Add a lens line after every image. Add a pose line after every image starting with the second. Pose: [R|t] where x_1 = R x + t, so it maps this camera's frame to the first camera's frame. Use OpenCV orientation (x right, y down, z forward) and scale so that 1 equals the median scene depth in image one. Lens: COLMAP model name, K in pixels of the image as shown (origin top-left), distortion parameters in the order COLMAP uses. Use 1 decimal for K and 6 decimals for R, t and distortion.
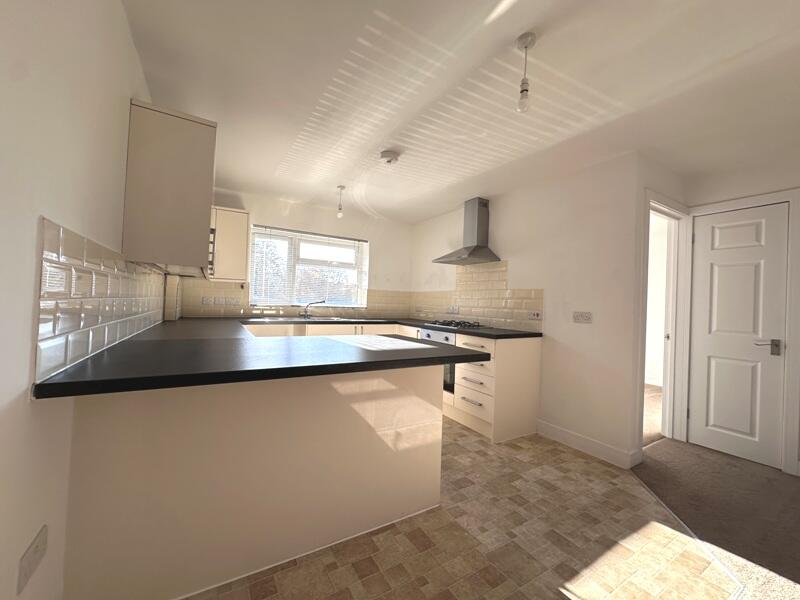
lens RADIAL K [[317.4, 0, 400.0], [0, 317.4, 300.0], [0, 0, 1]] dist [-0.001021, -0.000081]
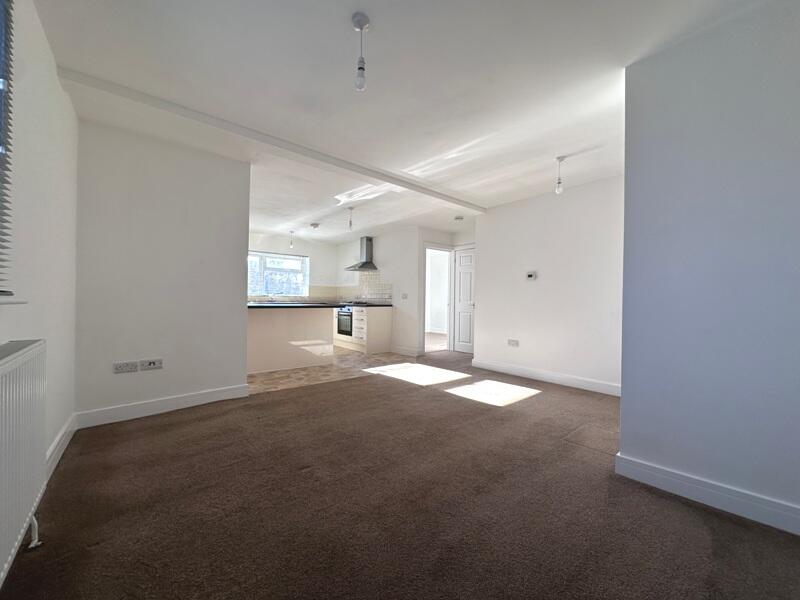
lens RADIAL K [[317.4, 0, 400.0], [0, 317.4, 300.0], [0, 0, 1]] dist [-0.001021, -0.000081]
pose [[0.988901, -0.023493, 0.146709, 0.159191], [0.021388, 0.999645, 0.015907, 0.033708], [-0.147031, -0.012593, 0.989052, -0.929992]]
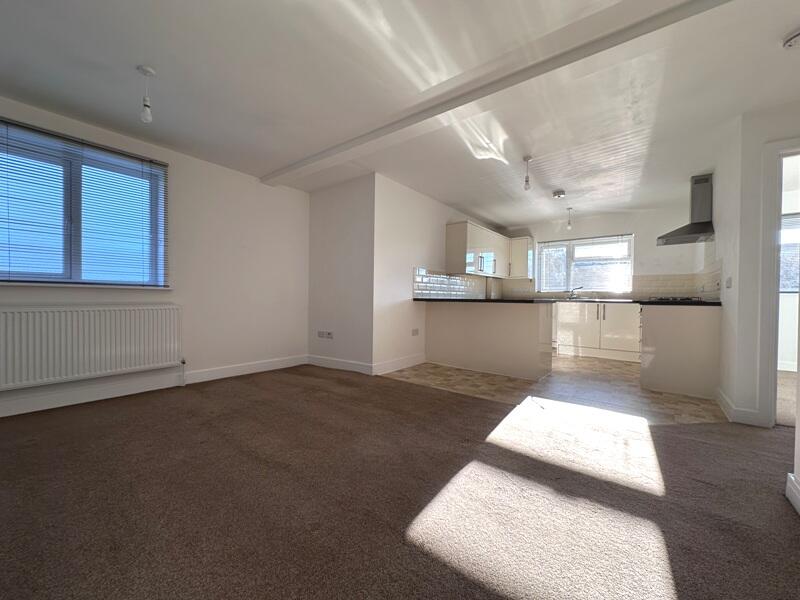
lens RADIAL K [[317.4, 0, 400.0], [0, 317.4, 300.0], [0, 0, 1]] dist [-0.001021, -0.000081]
pose [[0.357336, -0.025471, -0.933628, 0.864170], [0.013504, 0.999664, -0.022104, 0.089350], [0.933878, -0.004709, 0.357560, -0.264725]]
